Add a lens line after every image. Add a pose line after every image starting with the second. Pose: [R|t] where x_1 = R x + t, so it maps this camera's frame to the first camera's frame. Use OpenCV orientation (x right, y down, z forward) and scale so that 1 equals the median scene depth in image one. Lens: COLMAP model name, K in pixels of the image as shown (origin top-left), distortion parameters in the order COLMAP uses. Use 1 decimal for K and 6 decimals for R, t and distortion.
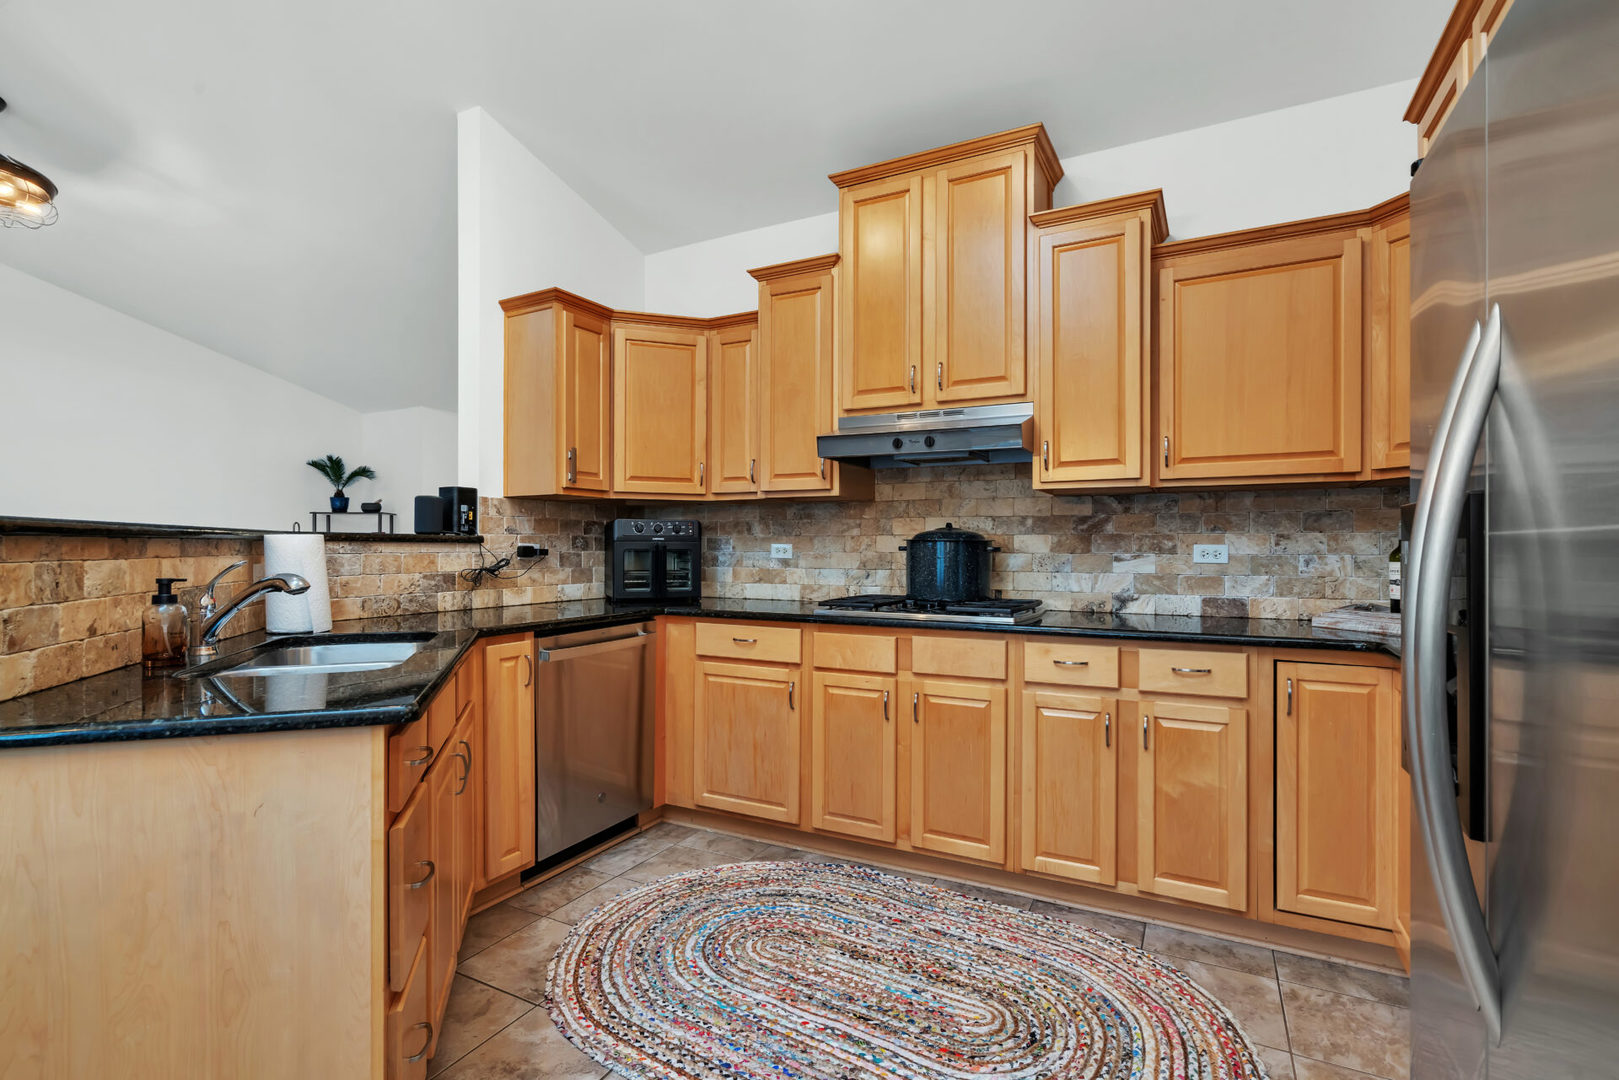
lens RADIAL K [[741.7, 0, 815.4], [0, 741.7, 543.5], [0, 0, 1]] dist [-0.003066, -0.000006]
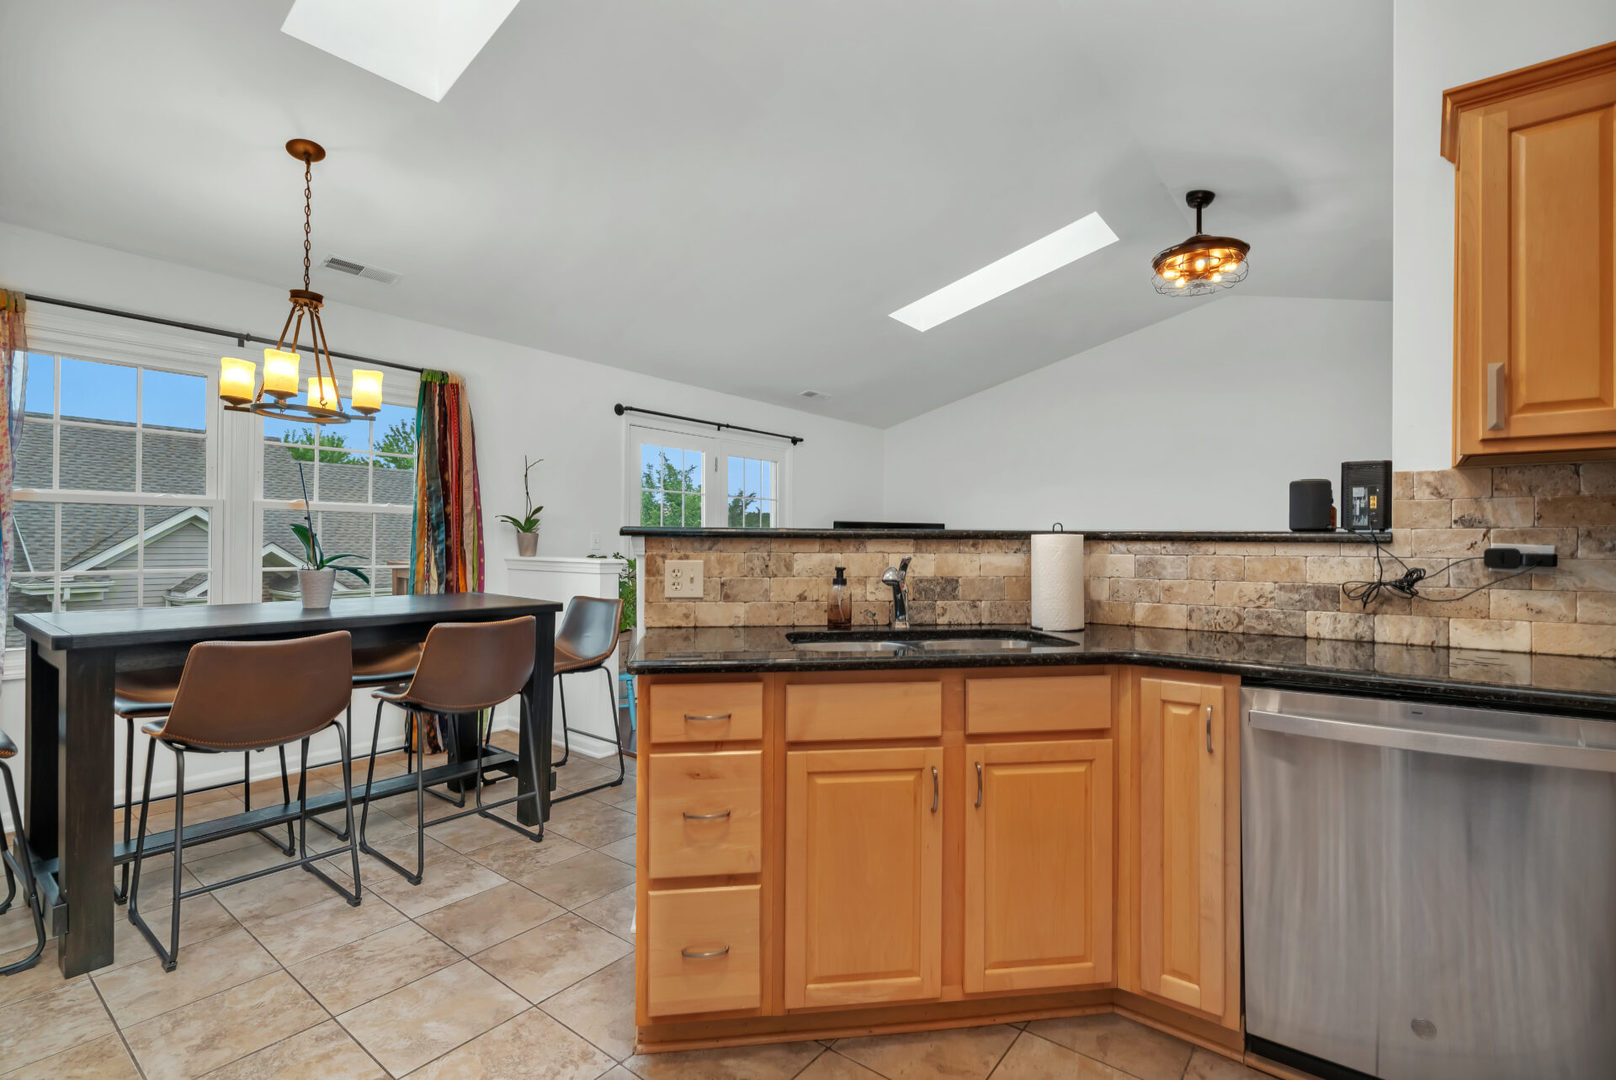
lens RADIAL K [[740.3, 0, 814.5], [0, 740.3, 537.4], [0, 0, 1]] dist [-0.003066, -0.000006]
pose [[-0.173327, -0.010276, -0.984811, 0.289189], [-0.003113, 0.999946, -0.009886, 0.002205], [0.984859, 0.001352, -0.173350, 0.639824]]
